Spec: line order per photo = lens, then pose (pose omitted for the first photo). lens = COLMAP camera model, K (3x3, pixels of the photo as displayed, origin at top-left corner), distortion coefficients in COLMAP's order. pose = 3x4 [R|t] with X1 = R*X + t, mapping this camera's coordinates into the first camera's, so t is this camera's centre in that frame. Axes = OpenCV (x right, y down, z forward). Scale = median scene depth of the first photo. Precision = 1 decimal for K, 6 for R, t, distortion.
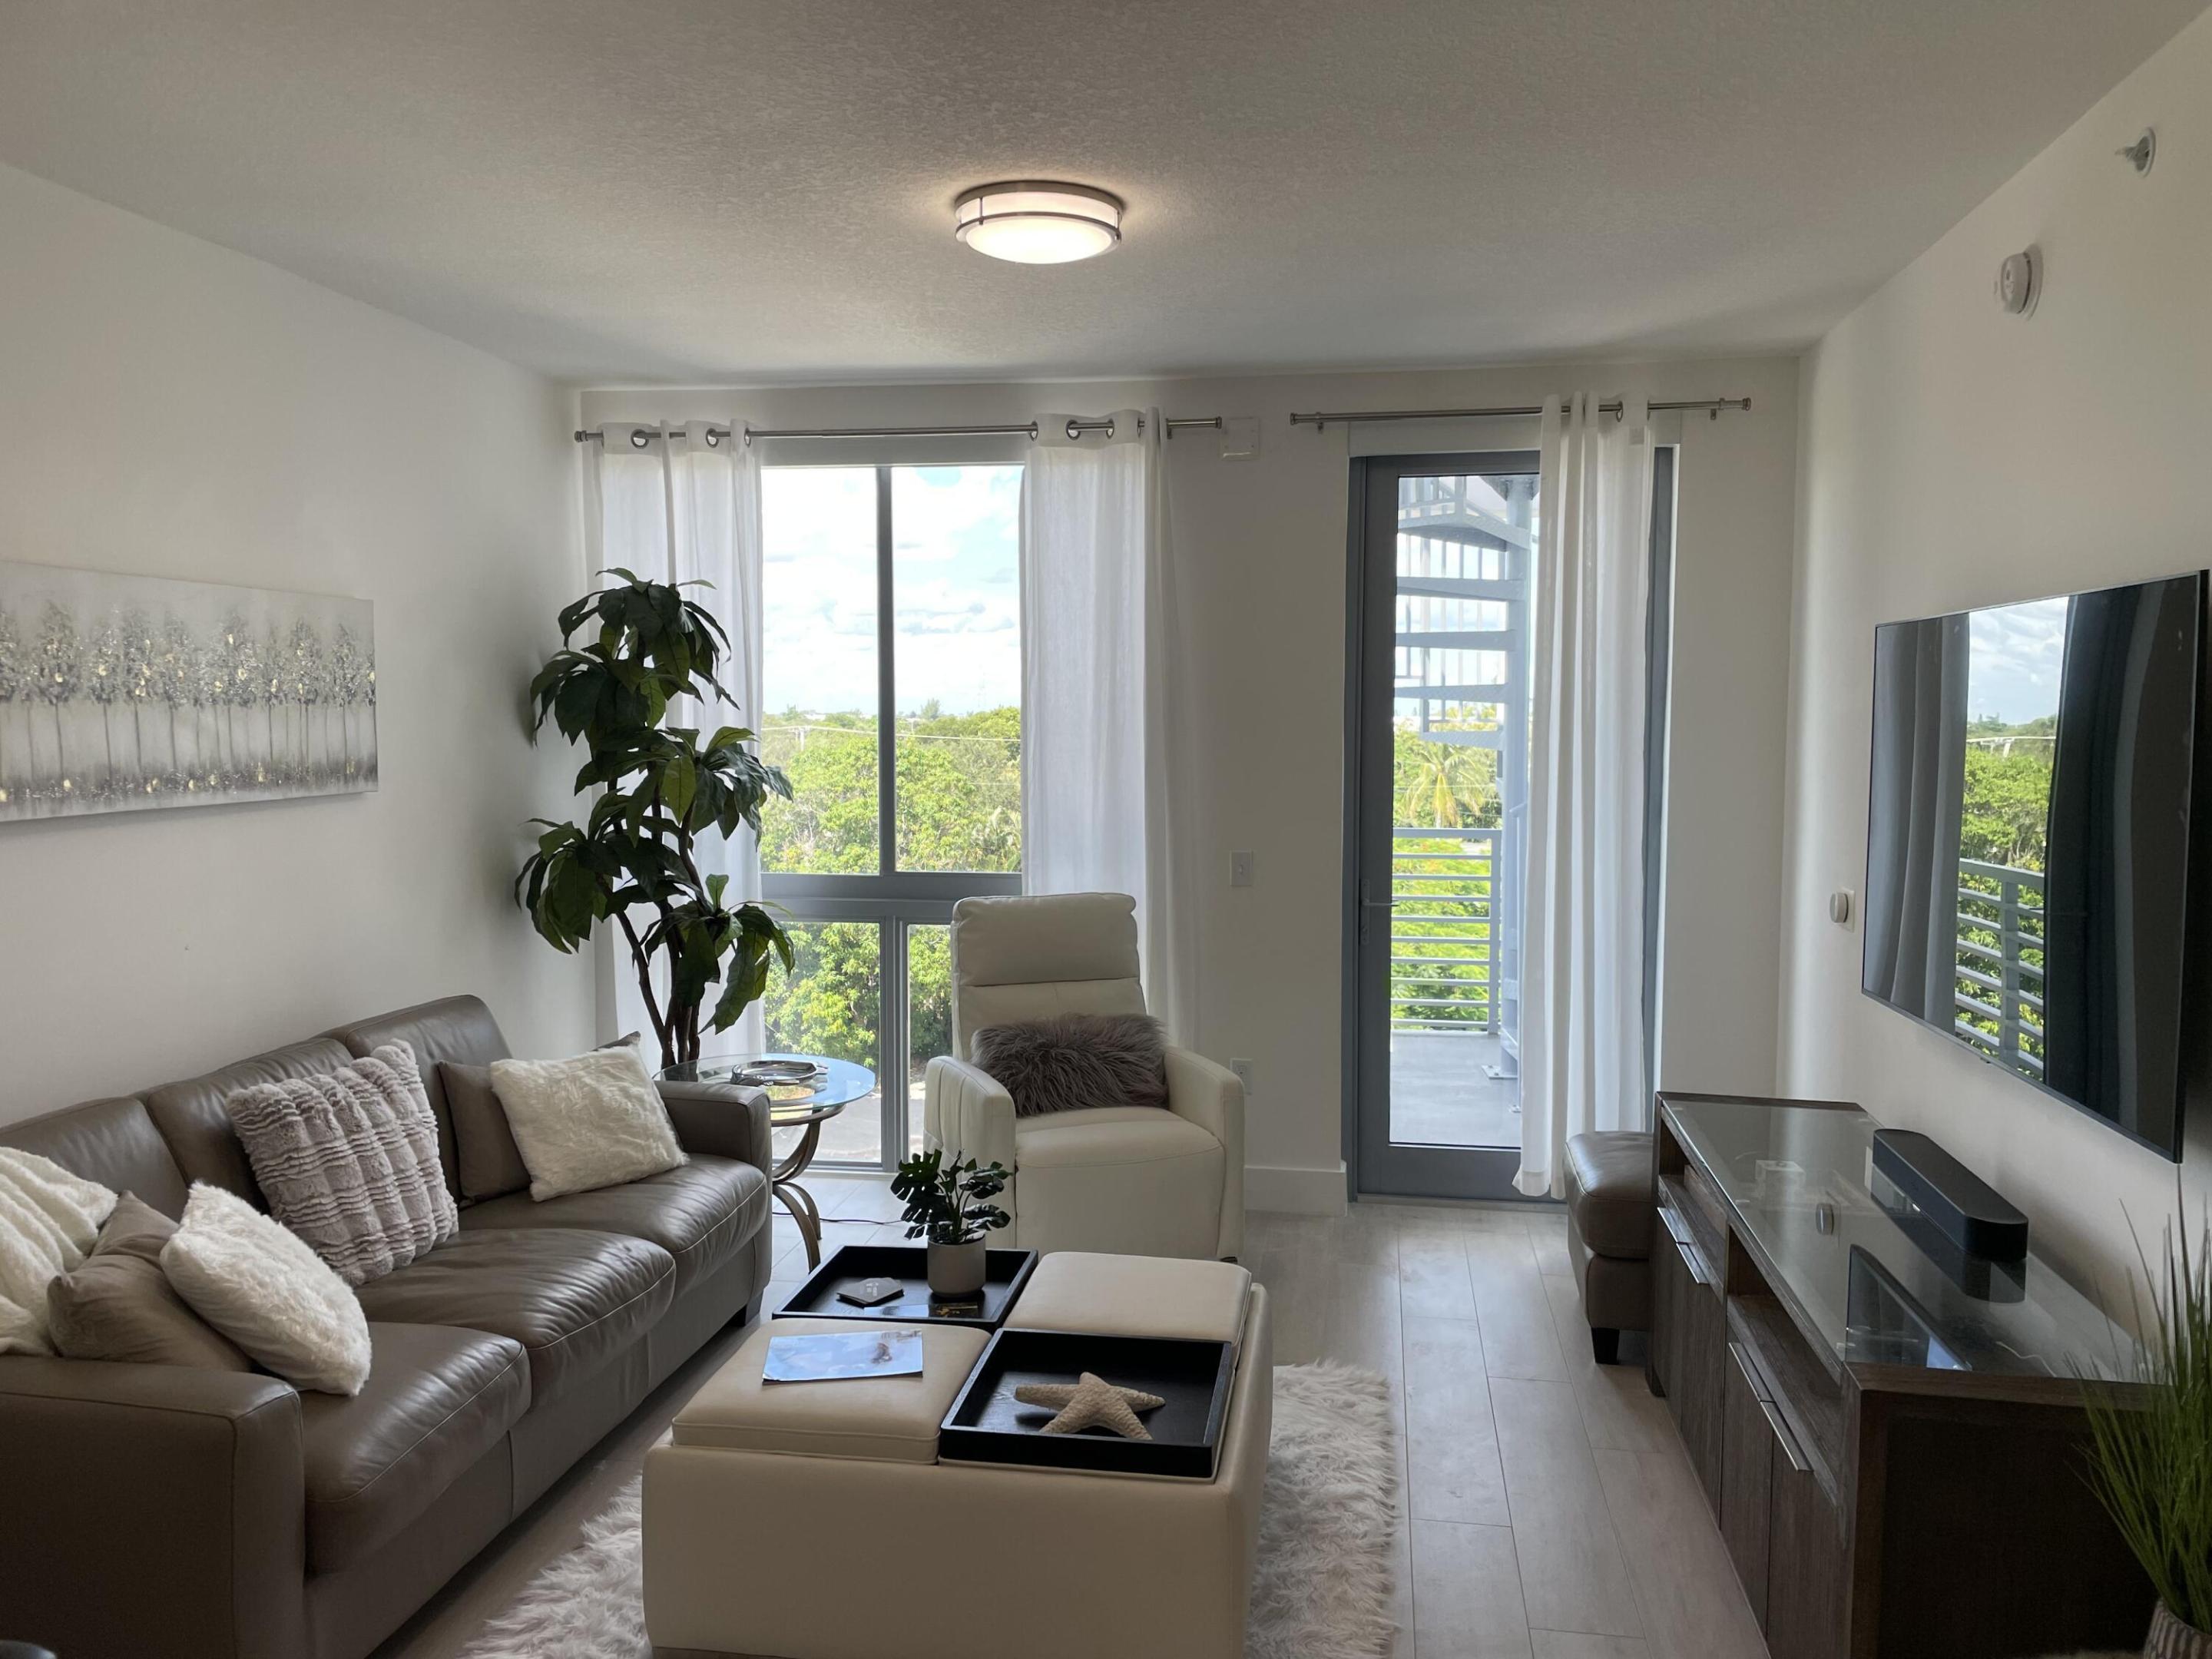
lens RADIAL K [[1666.6, 0, 1116.8], [0, 1666.6, 832.7], [0, 0, 1]] dist [0.095332, -0.121654]
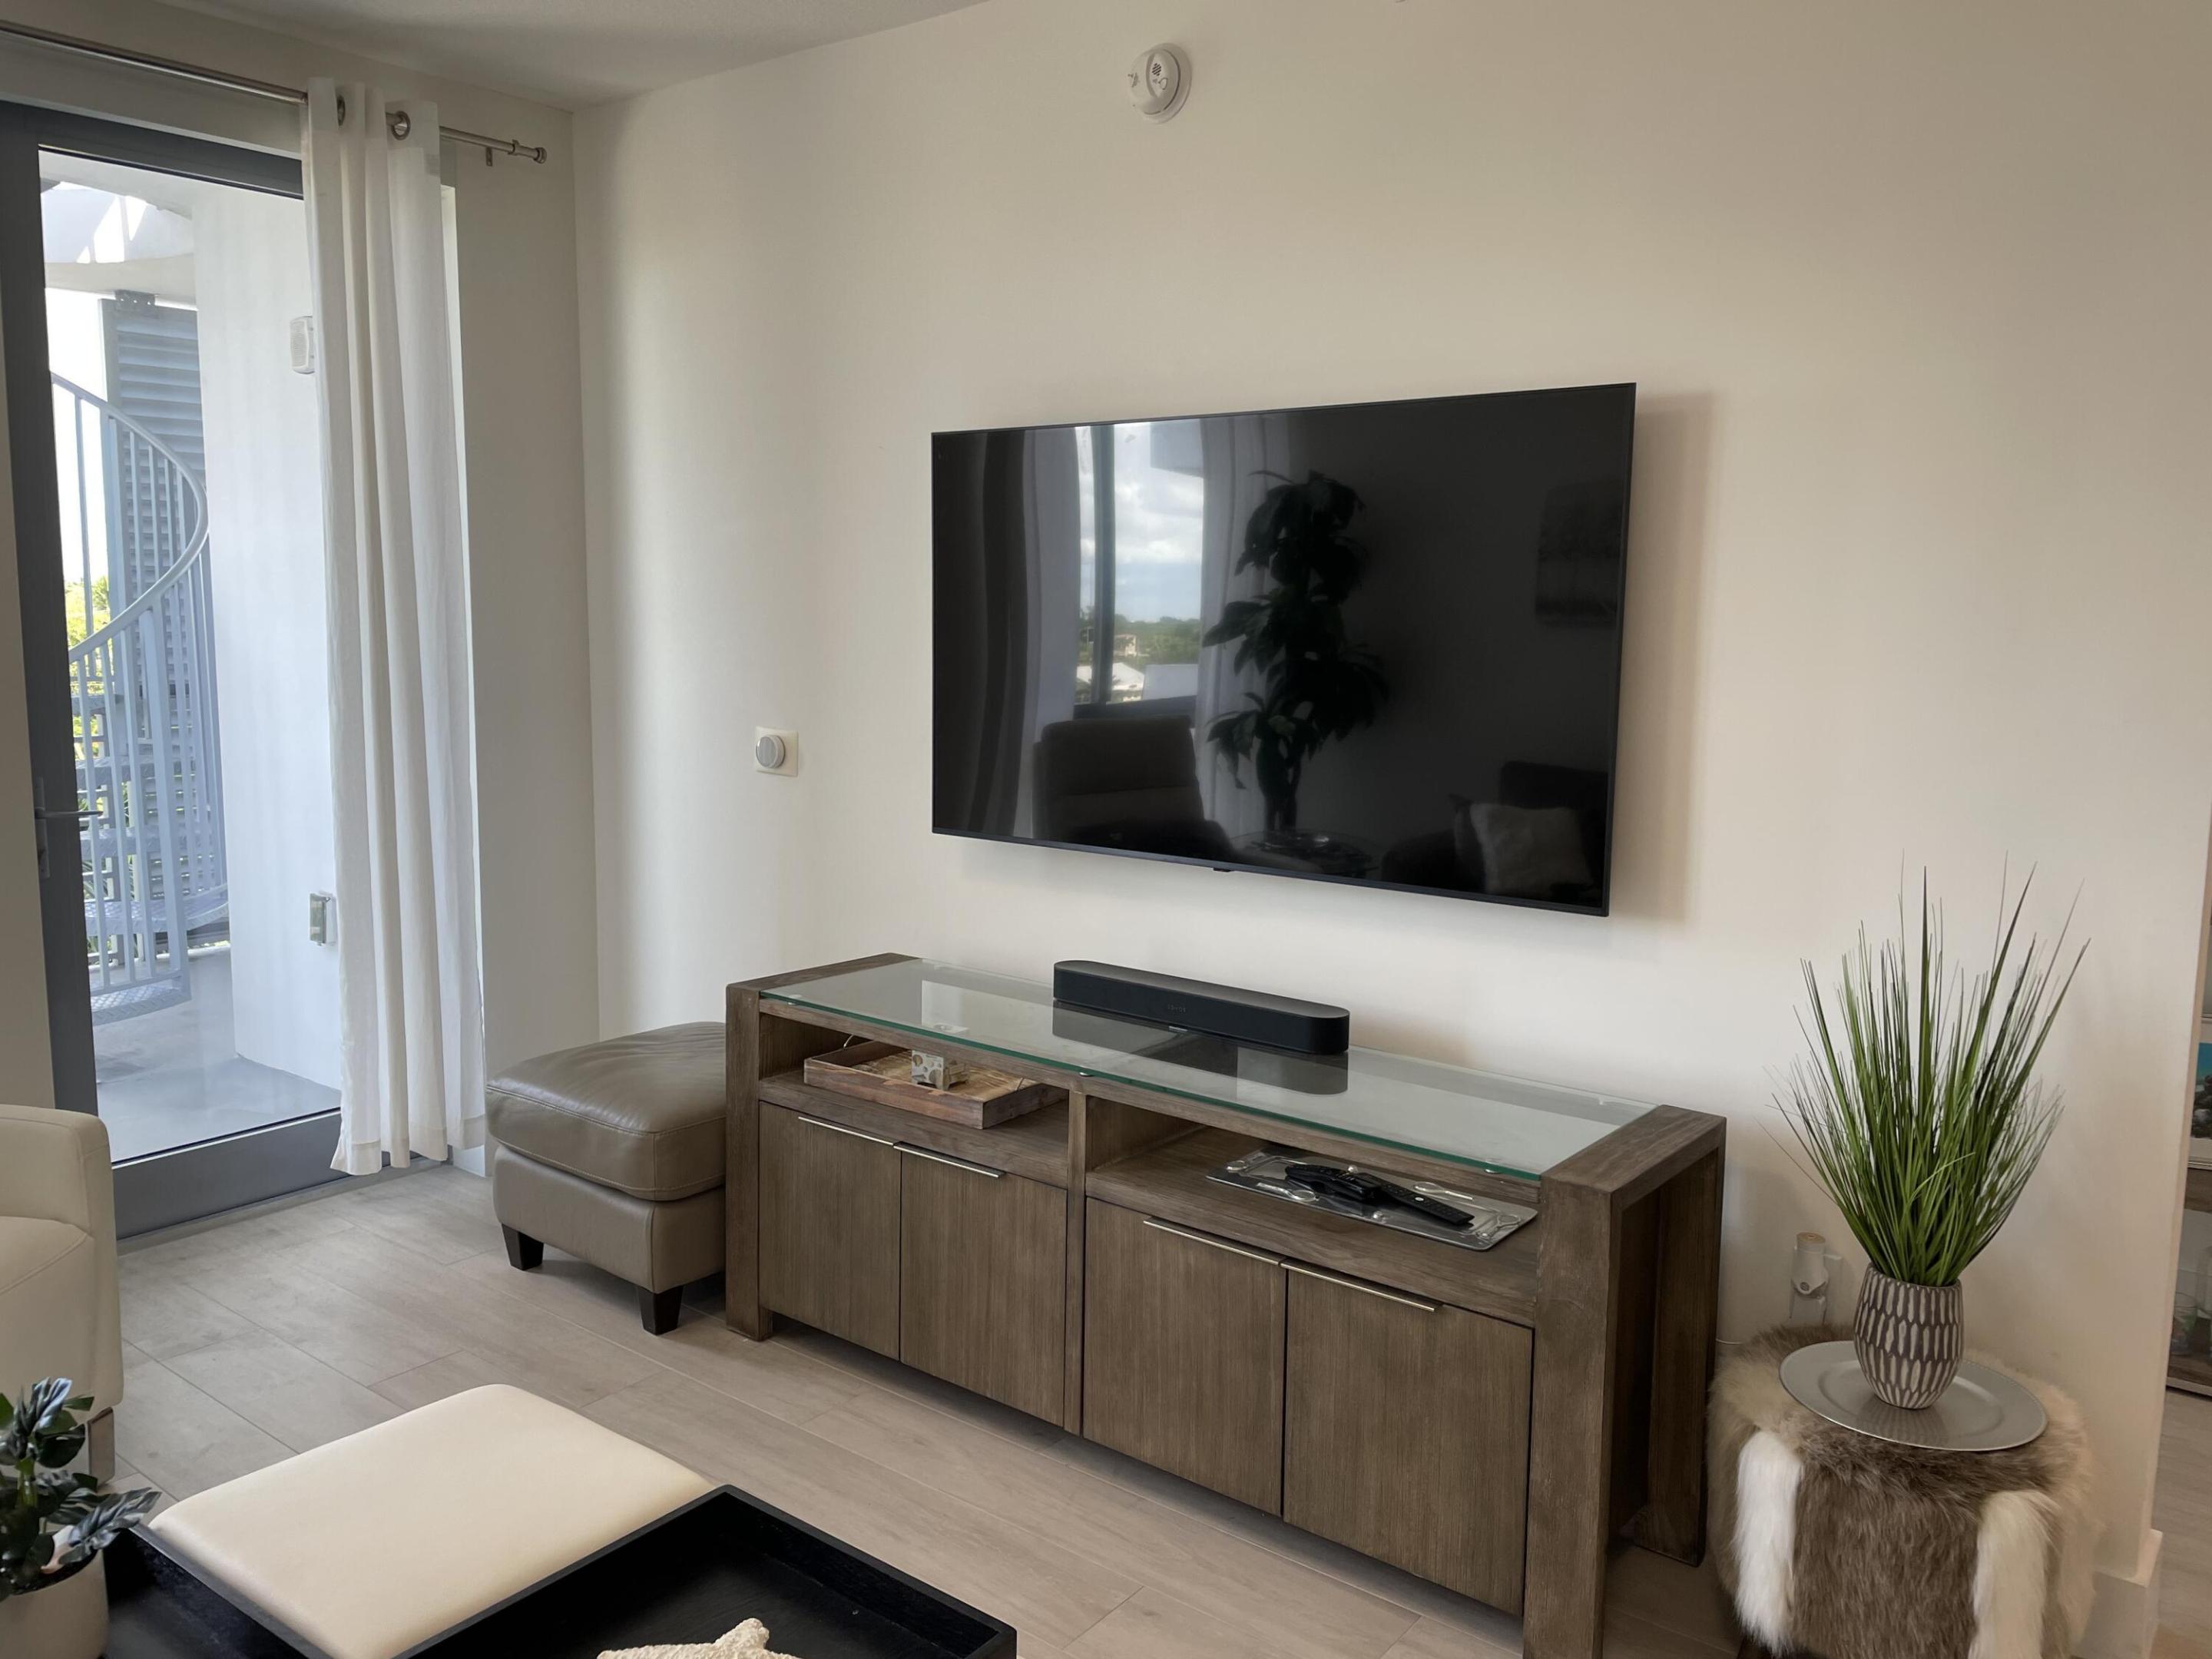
lens RADIAL K [[1659.6, 0, 1122.0], [0, 1659.6, 823.4], [0, 0, 1]] dist [0.076821, -0.110803]
pose [[0.484600, -0.112050, 0.867530, -0.263708], [0.052378, 0.993699, 0.099088, 0.002921], [-0.873166, -0.002579, 0.487415, 0.398262]]
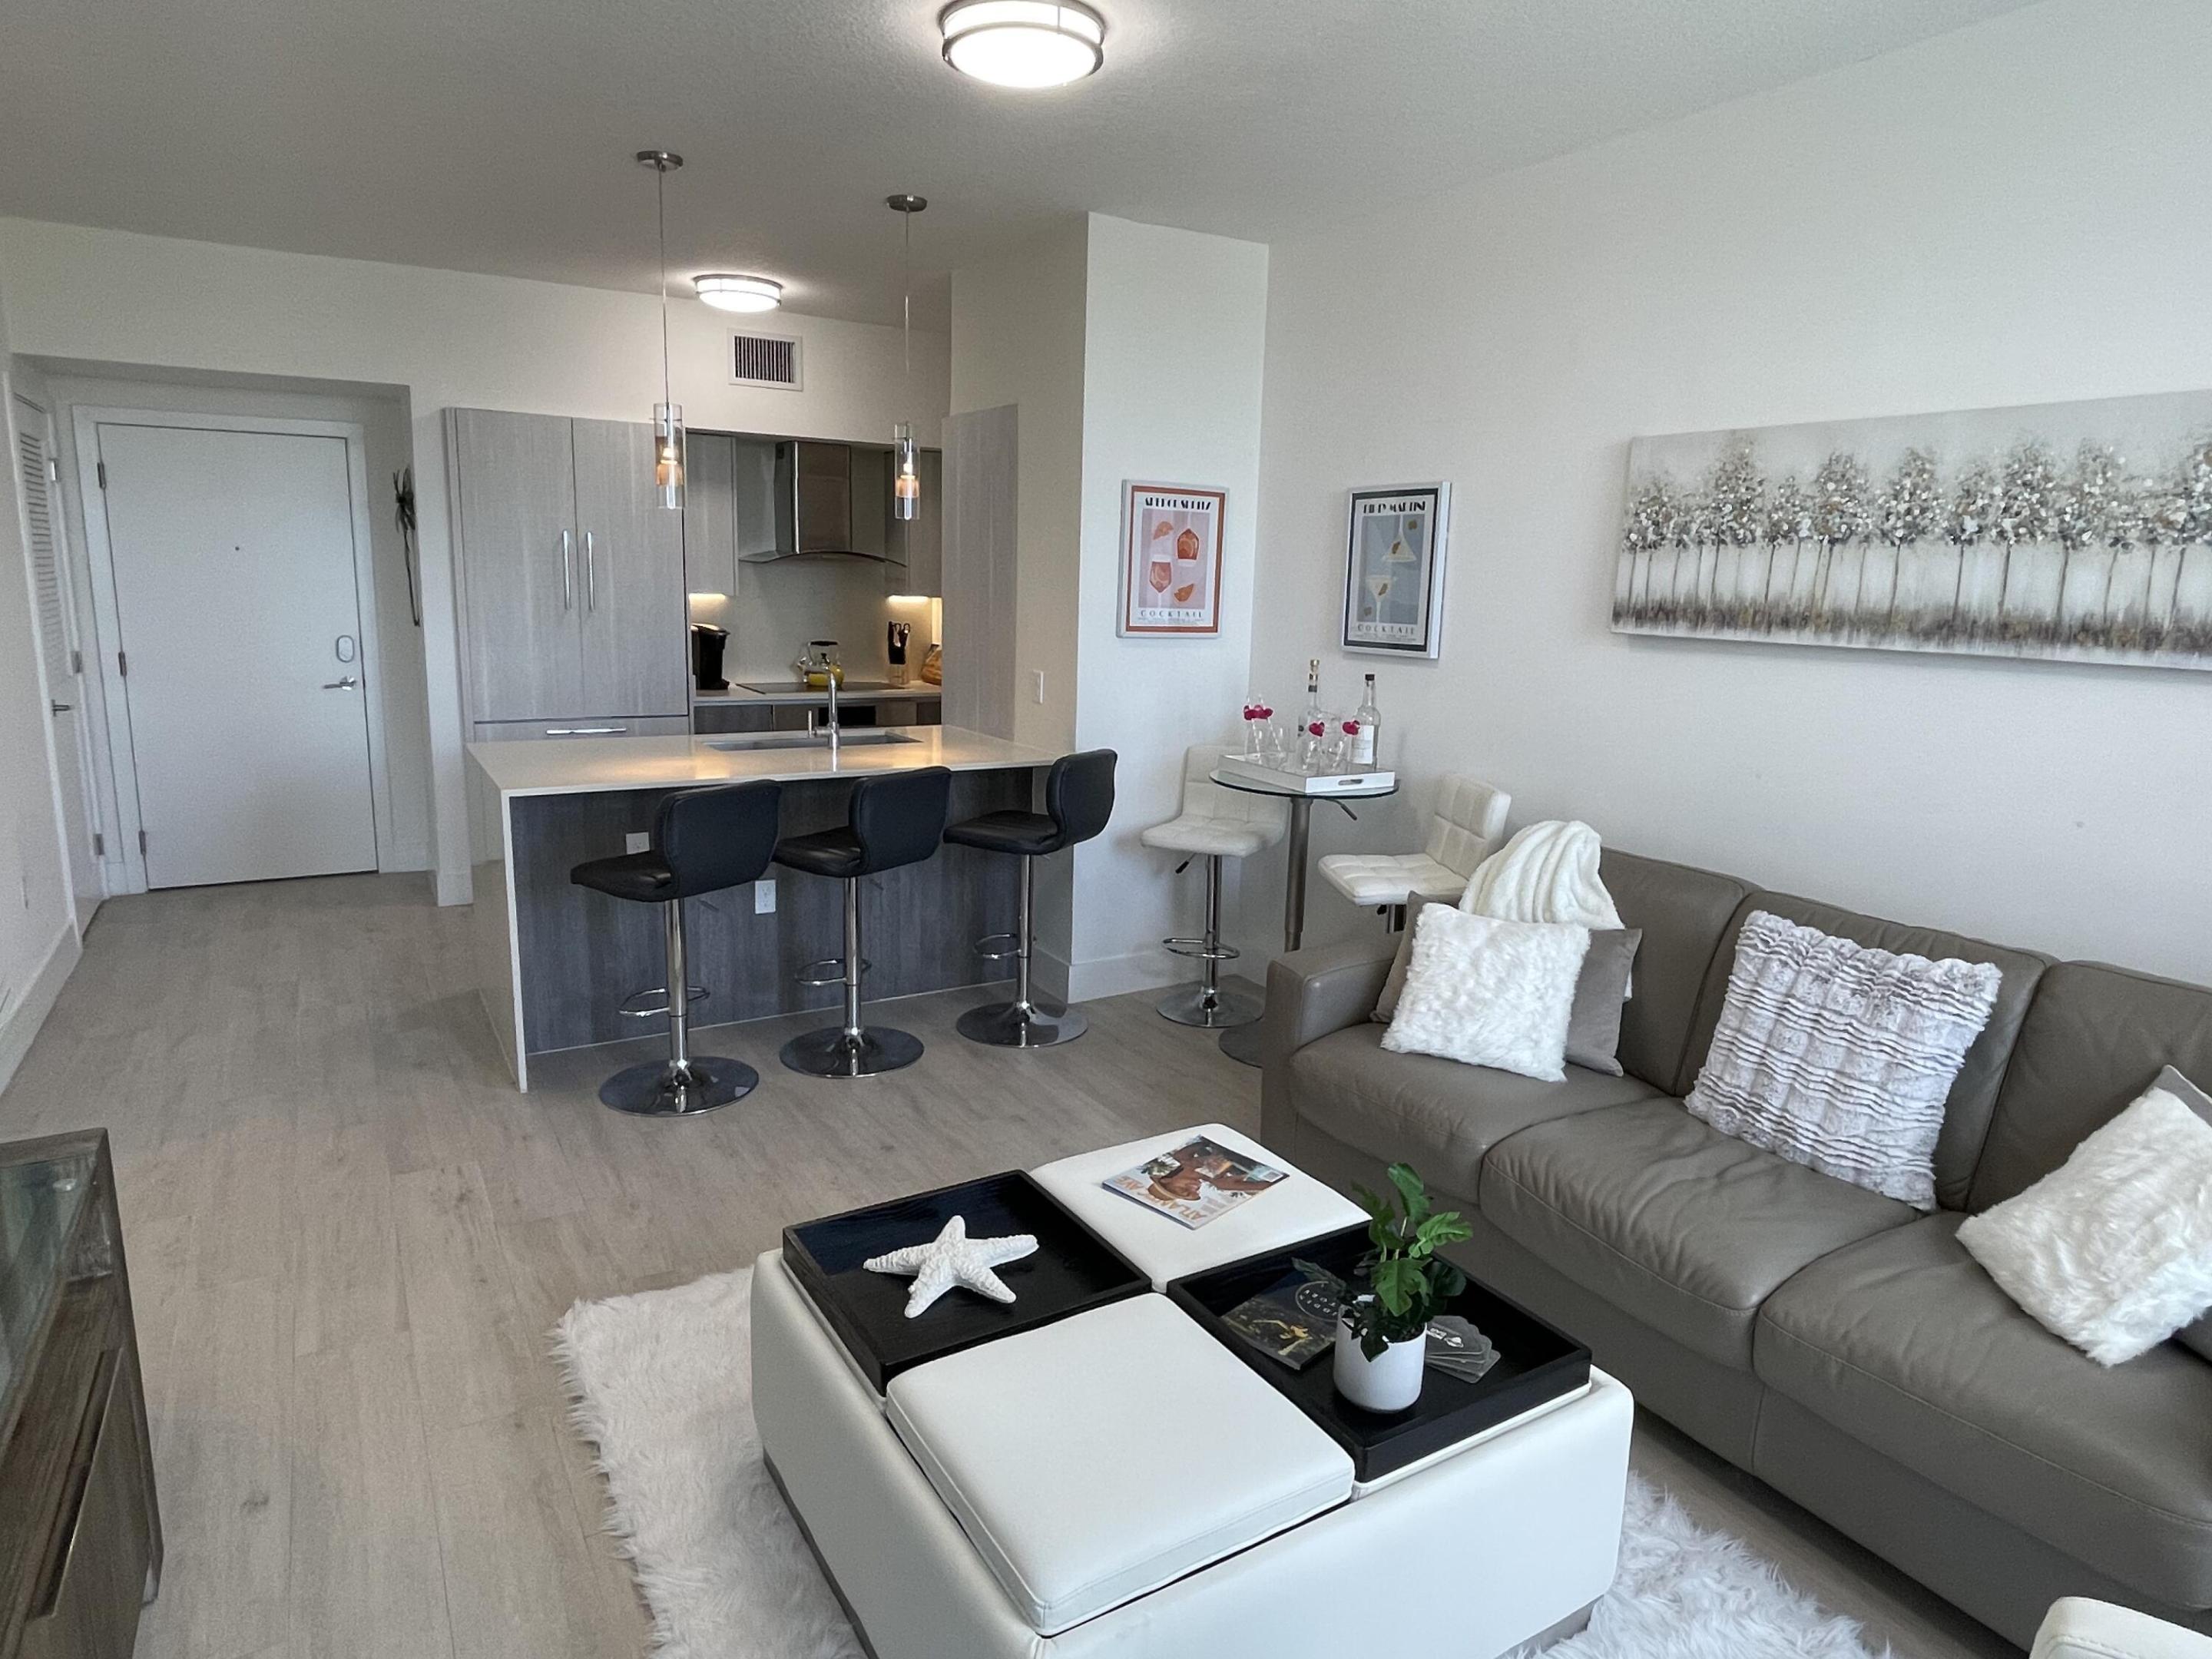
lens RADIAL K [[1296.6, 0, 1112.8], [0, 1296.6, 822.2], [0, 0, 1]] dist [-0.000016, -0.017639]
pose [[-0.765075, 0.090596, -0.637536, 0.229852], [-0.083109, 0.967881, 0.237274, -0.044781], [0.638556, 0.234517, -0.732972, 1.007737]]
